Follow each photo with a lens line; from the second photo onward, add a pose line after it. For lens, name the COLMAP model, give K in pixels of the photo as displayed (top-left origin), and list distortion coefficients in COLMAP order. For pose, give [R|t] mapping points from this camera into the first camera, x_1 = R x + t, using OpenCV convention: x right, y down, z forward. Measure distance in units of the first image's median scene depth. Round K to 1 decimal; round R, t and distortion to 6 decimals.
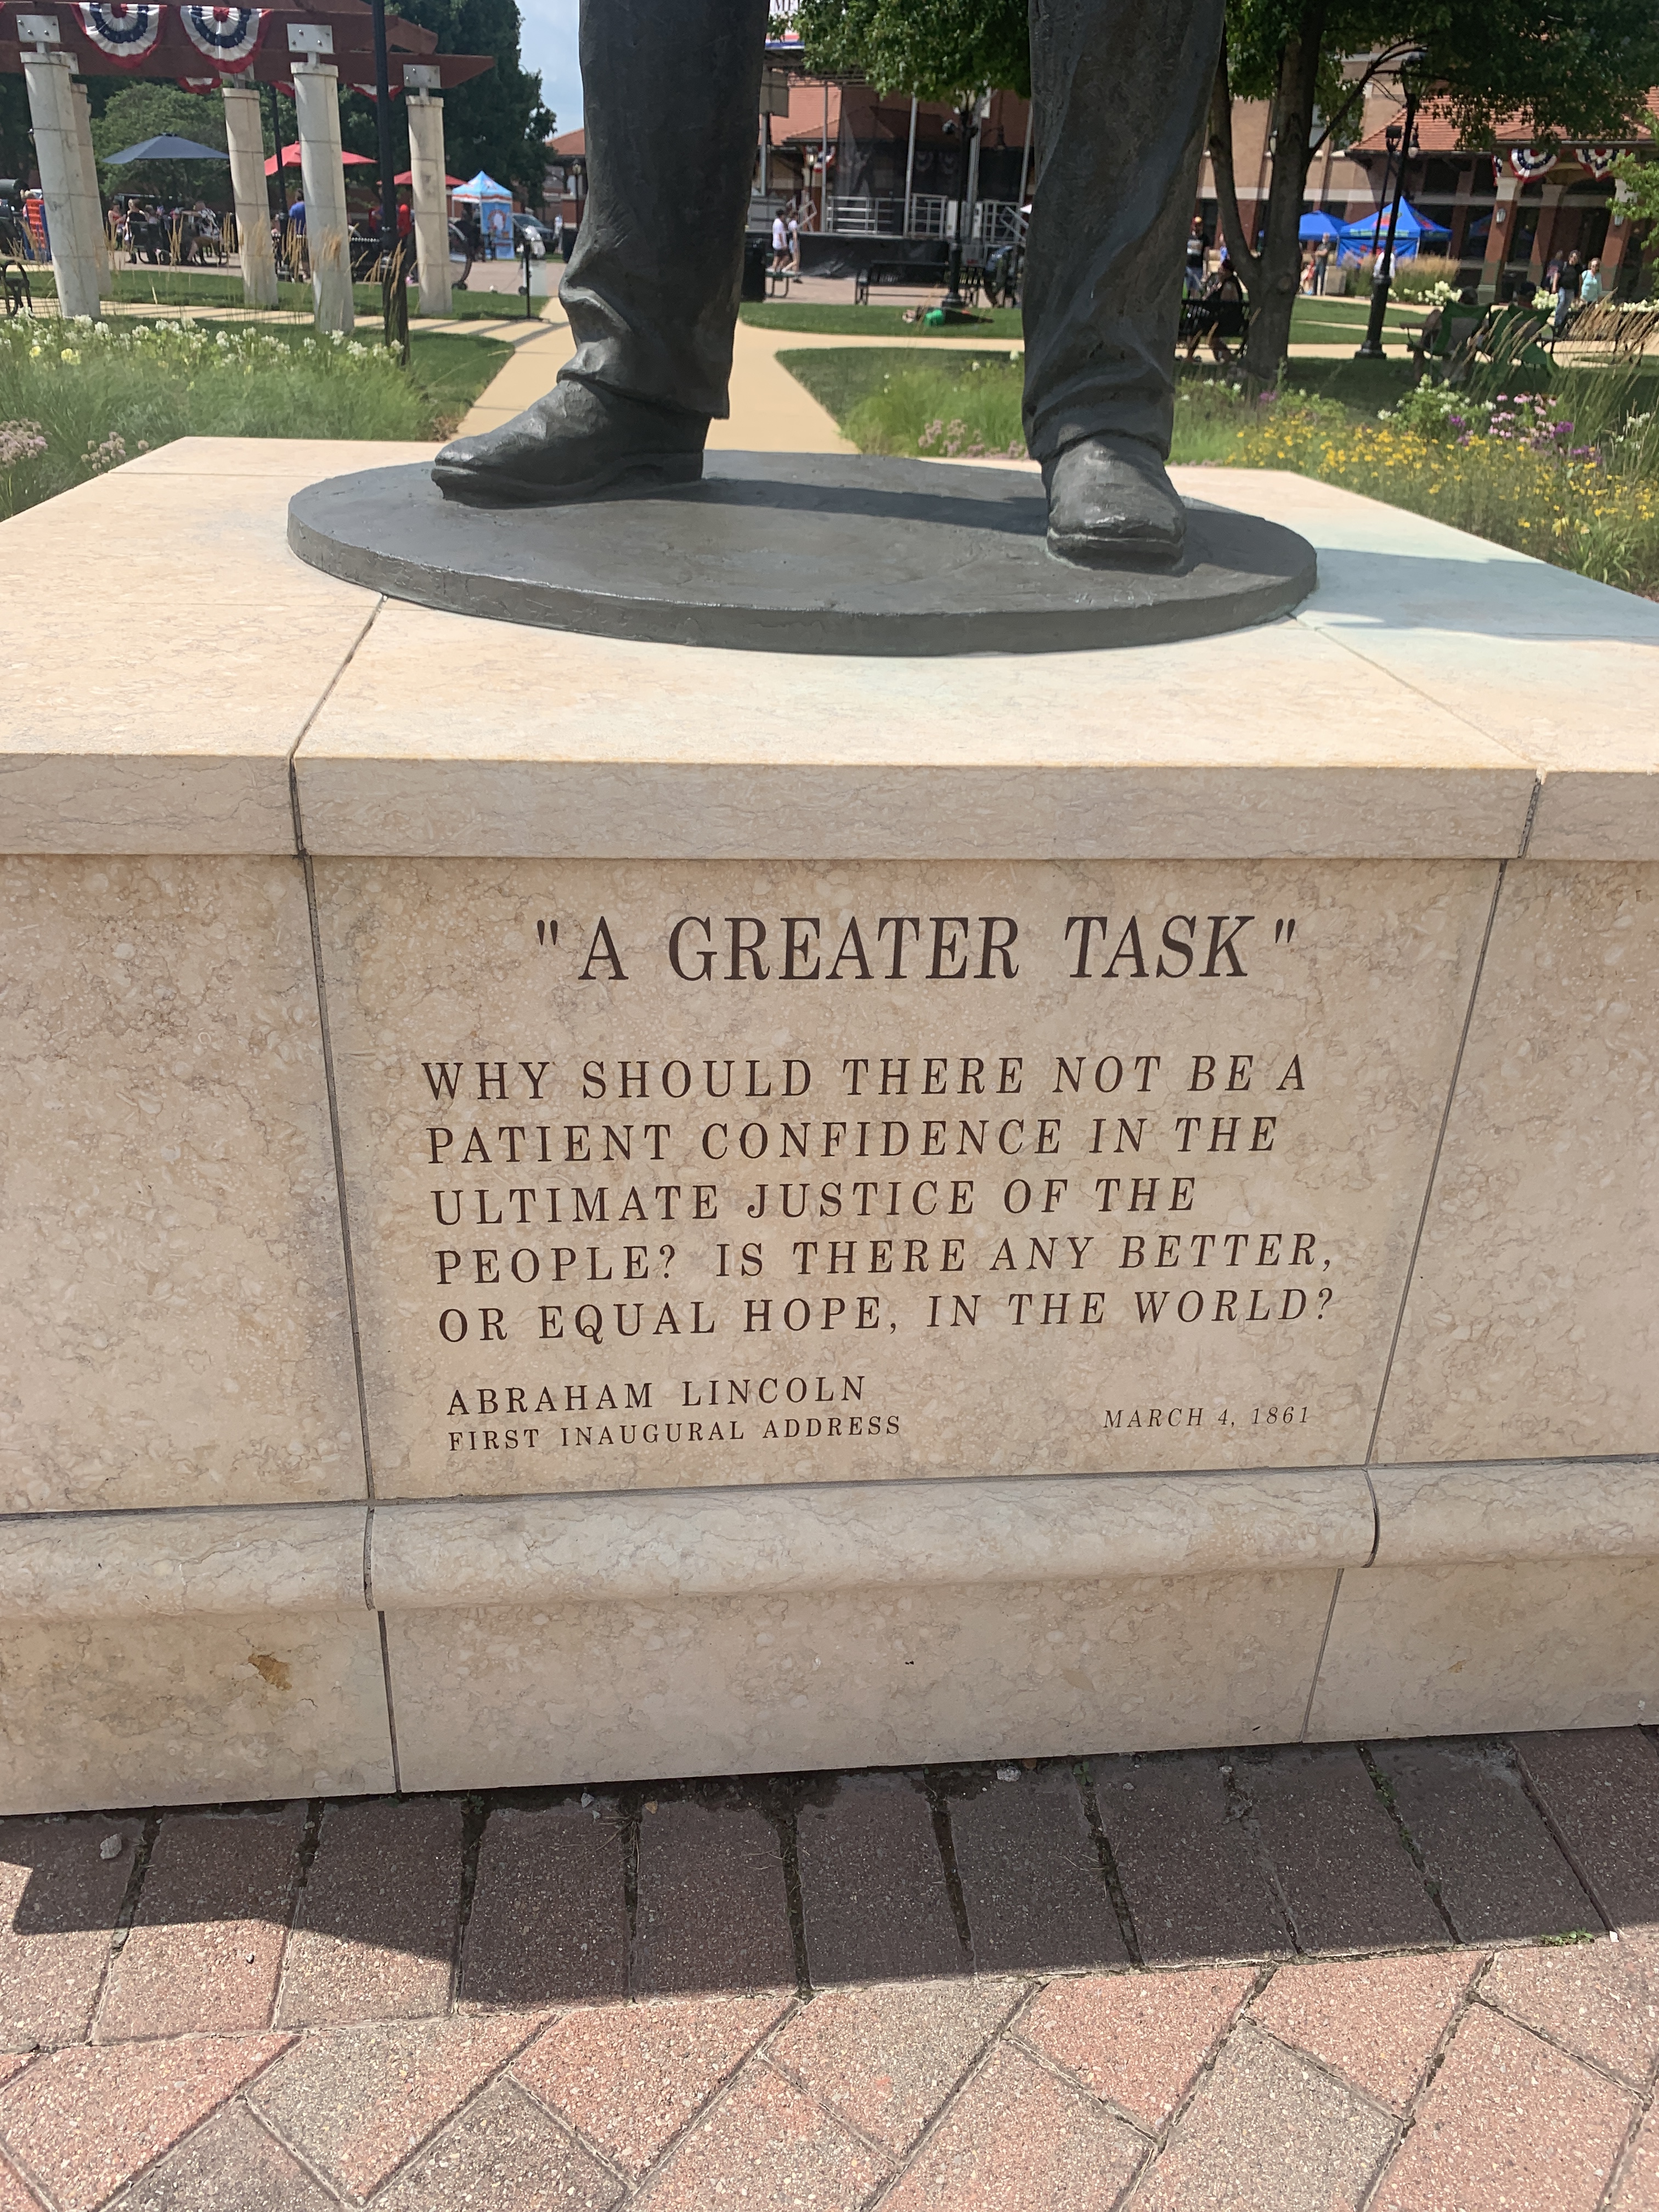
lens RADIAL K [[1623.2, 0, 822.3], [0, 1623.2, 1056.5], [0, 0, 1]] dist [0.115941, -0.180658]
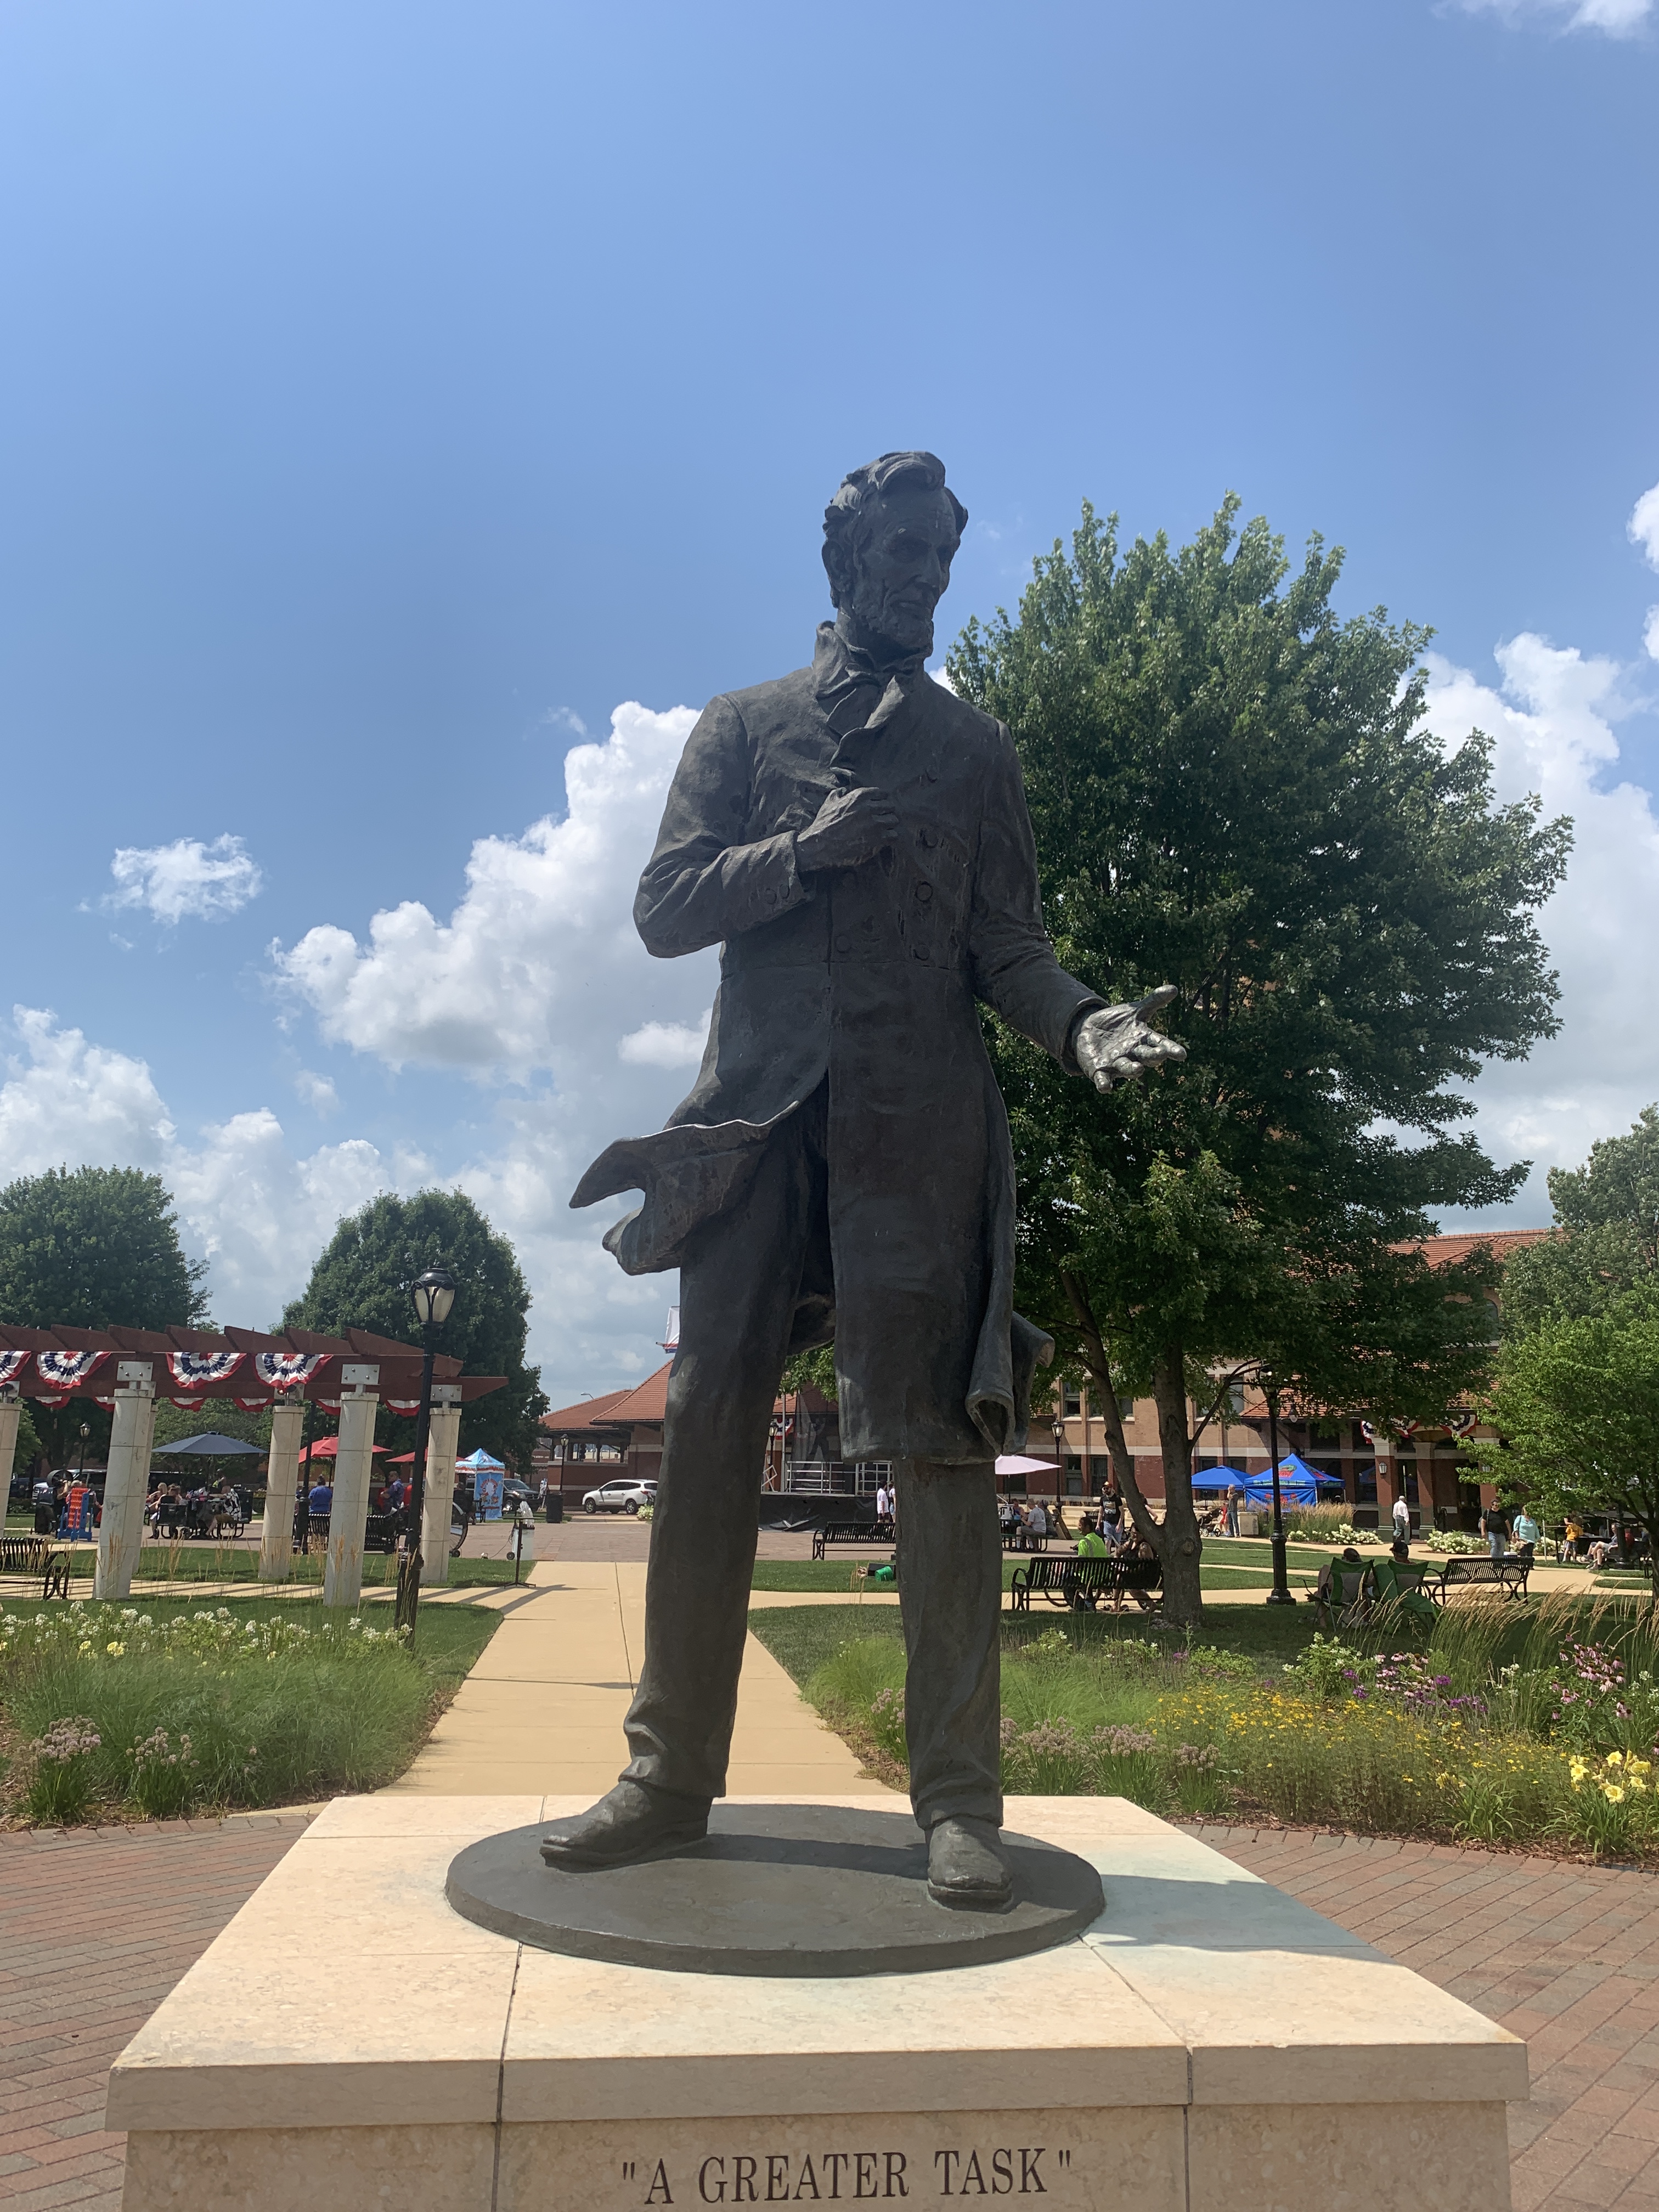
lens RADIAL K [[1656.6, 0, 832.9], [0, 1656.6, 1074.5], [0, 0, 1]] dist [0.007250, -0.014145]
pose [[0.999386, -0.010930, 0.033283, -0.000357], [0.029809, 0.764408, -0.644043, 0.151842], [-0.018402, 0.644640, 0.764265, -0.952418]]
